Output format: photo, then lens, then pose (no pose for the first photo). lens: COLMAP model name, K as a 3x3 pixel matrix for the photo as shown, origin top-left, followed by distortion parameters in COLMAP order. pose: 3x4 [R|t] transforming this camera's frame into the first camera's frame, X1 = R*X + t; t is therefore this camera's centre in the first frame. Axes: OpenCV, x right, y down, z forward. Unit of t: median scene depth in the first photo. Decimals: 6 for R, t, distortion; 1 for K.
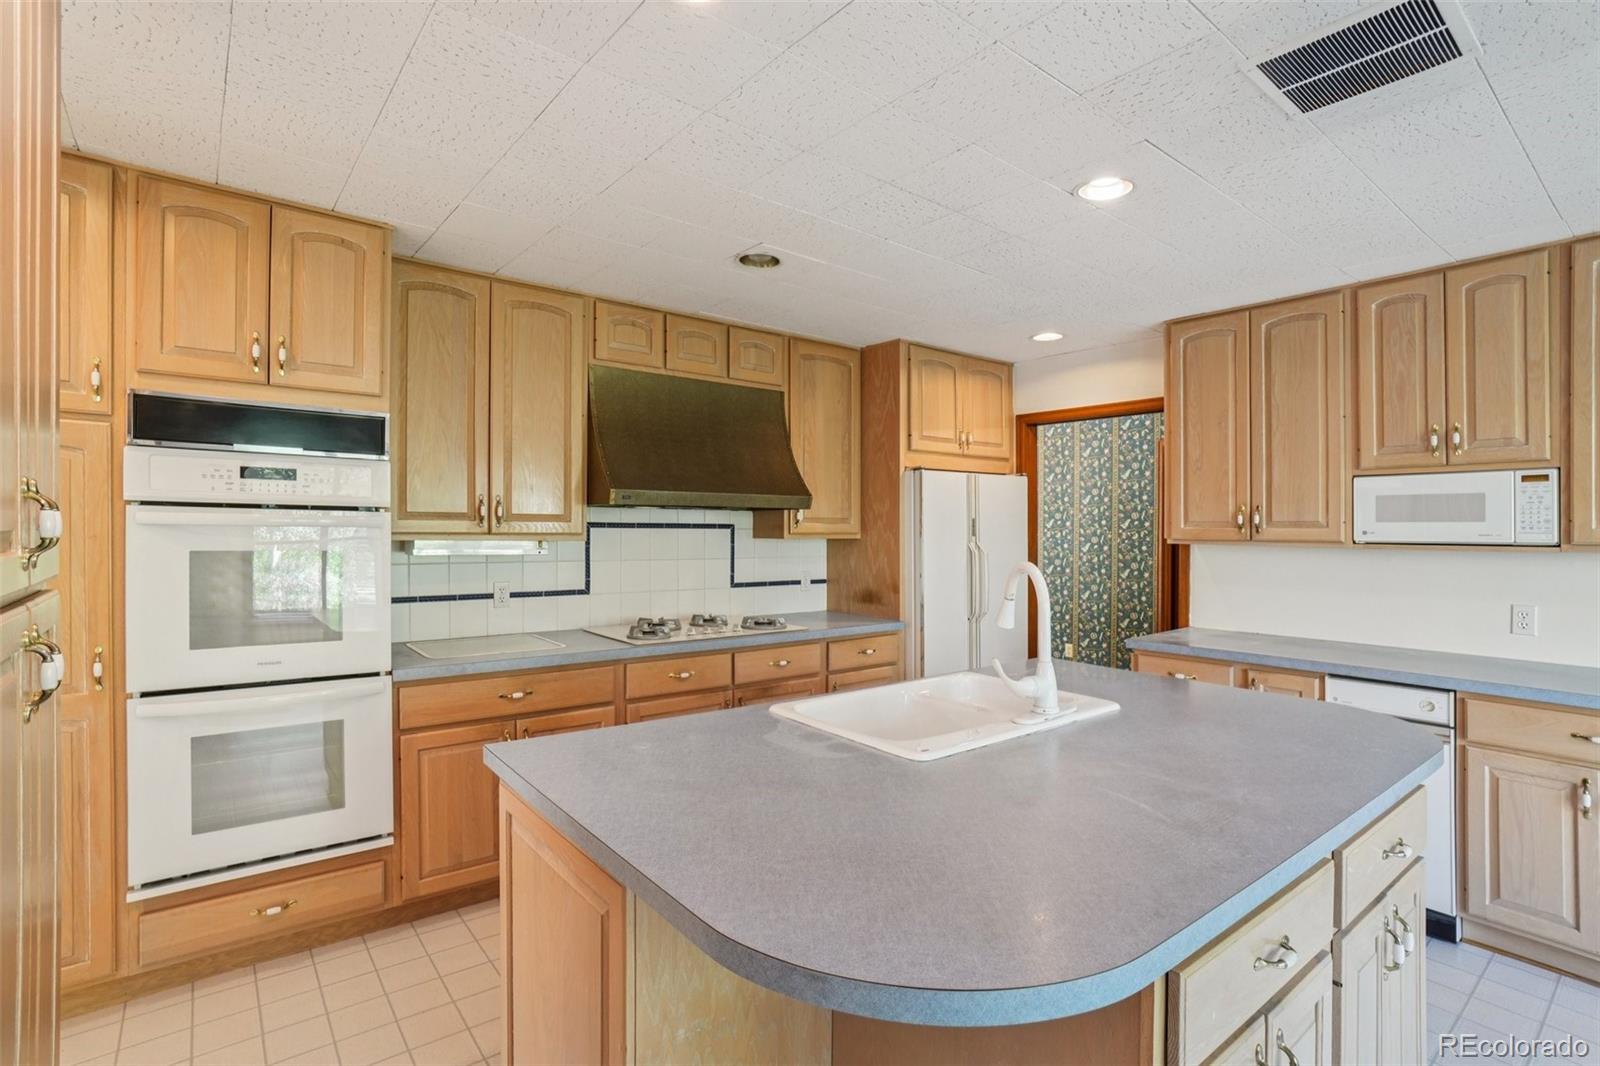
lens RADIAL K [[755.0, 0, 793.3], [0, 755.0, 518.2], [0, 0, 1]] dist [-0.021269, 0.002701]
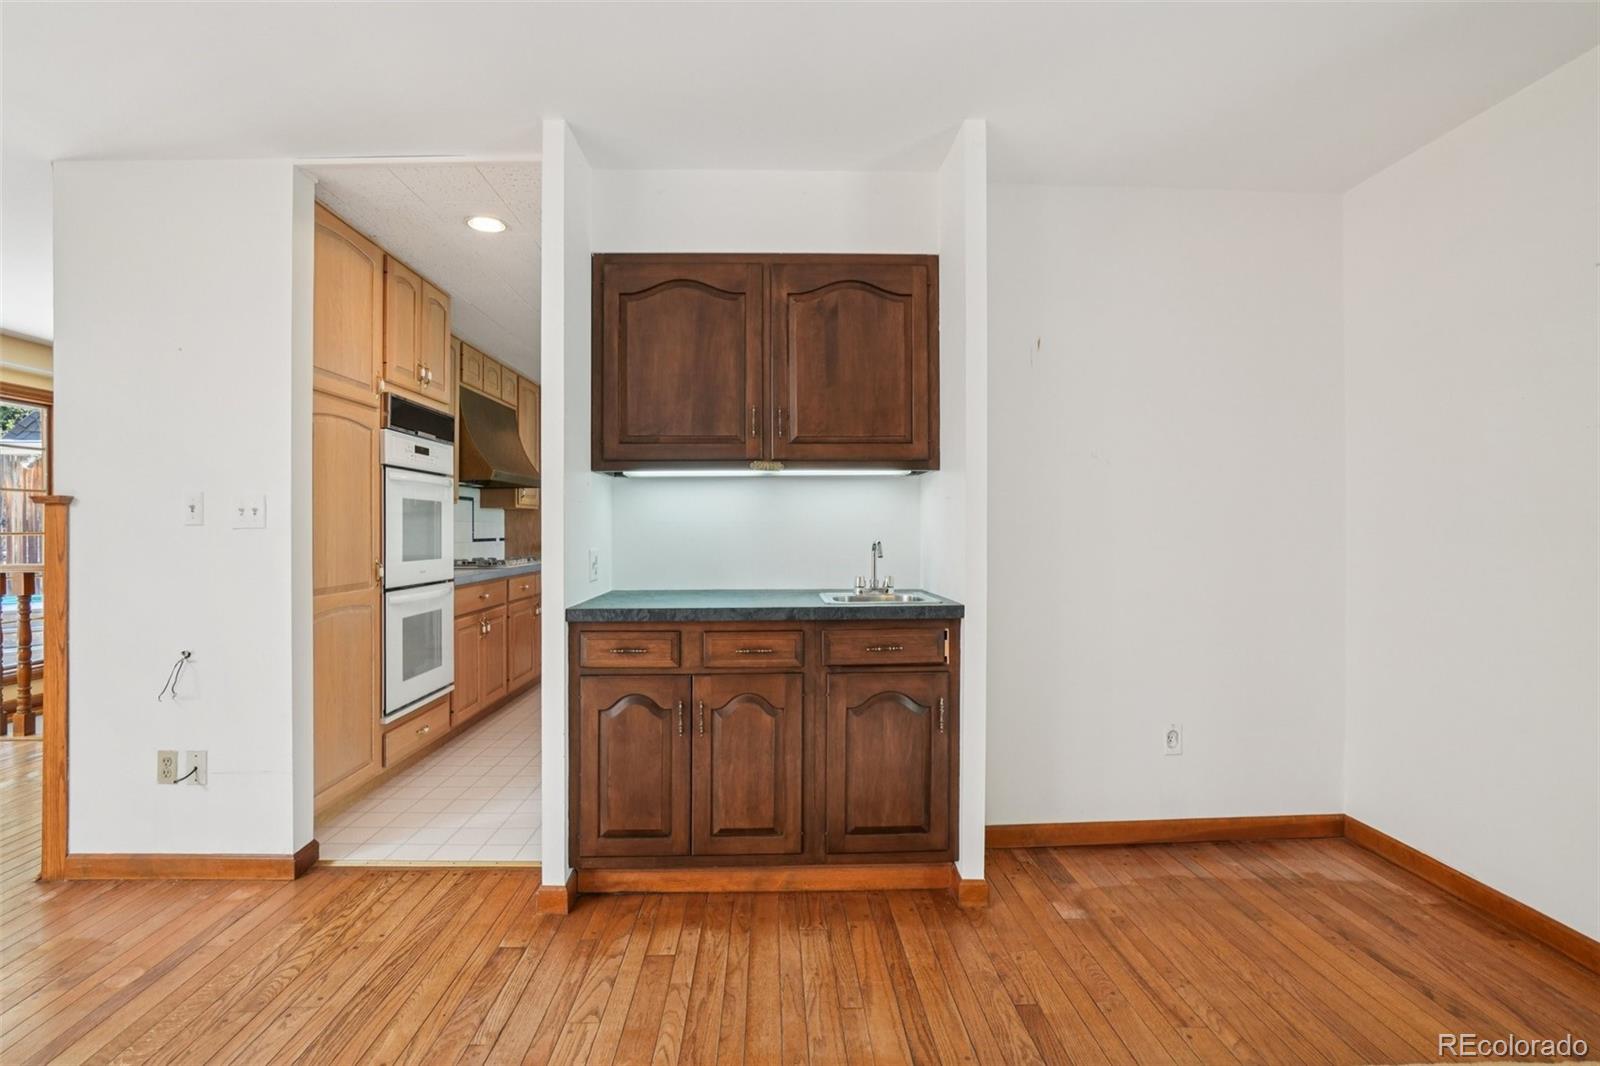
lens RADIAL K [[722.7, 0, 800.1], [0, 722.7, 531.3], [0, 0, 1]] dist [-0.024704, 0.003981]
pose [[0.595006, -0.010686, 0.803650, -1.064333], [-0.011135, 0.999706, 0.021537, 0.049704], [-0.803644, -0.021764, 0.594712, -0.389370]]
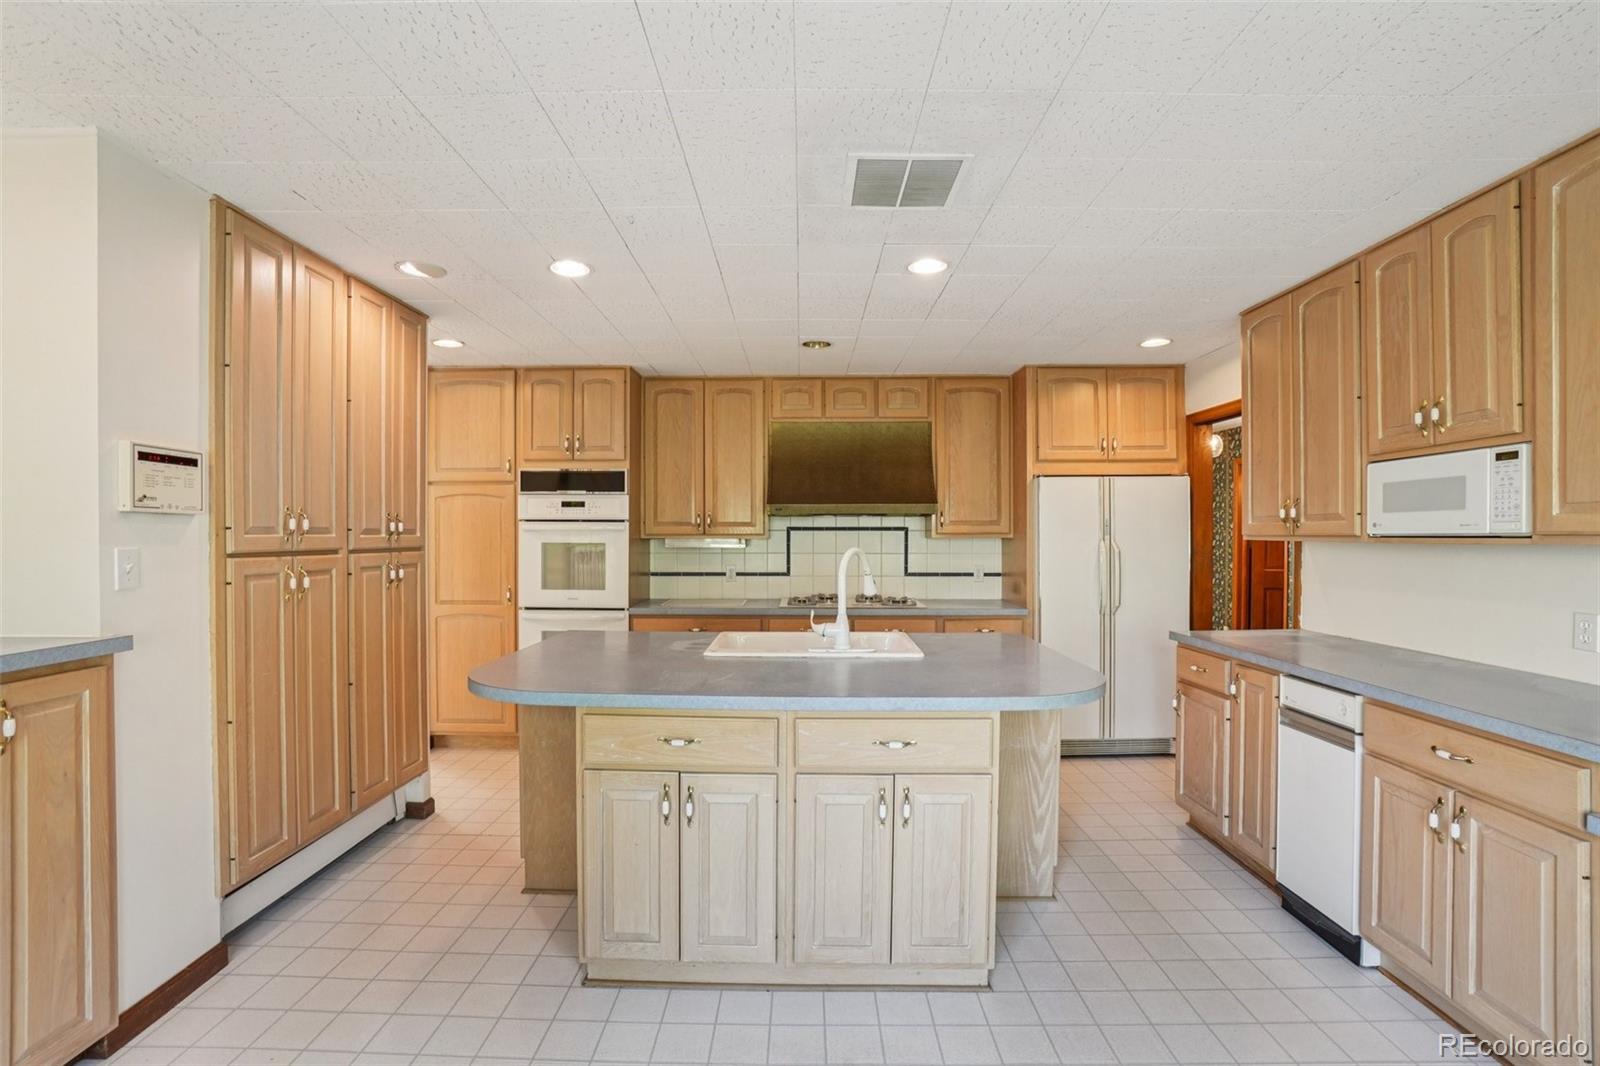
lens RADIAL K [[722.7, 0, 823.7], [0, 722.7, 538.5], [0, 0, 1]] dist [-0.024704, 0.003981]
pose [[0.789872, -0.005734, -0.613245, 0.757752], [0.015474, 0.999824, 0.010583, 0.016056], [0.613076, -0.017848, 0.789822, -0.088794]]
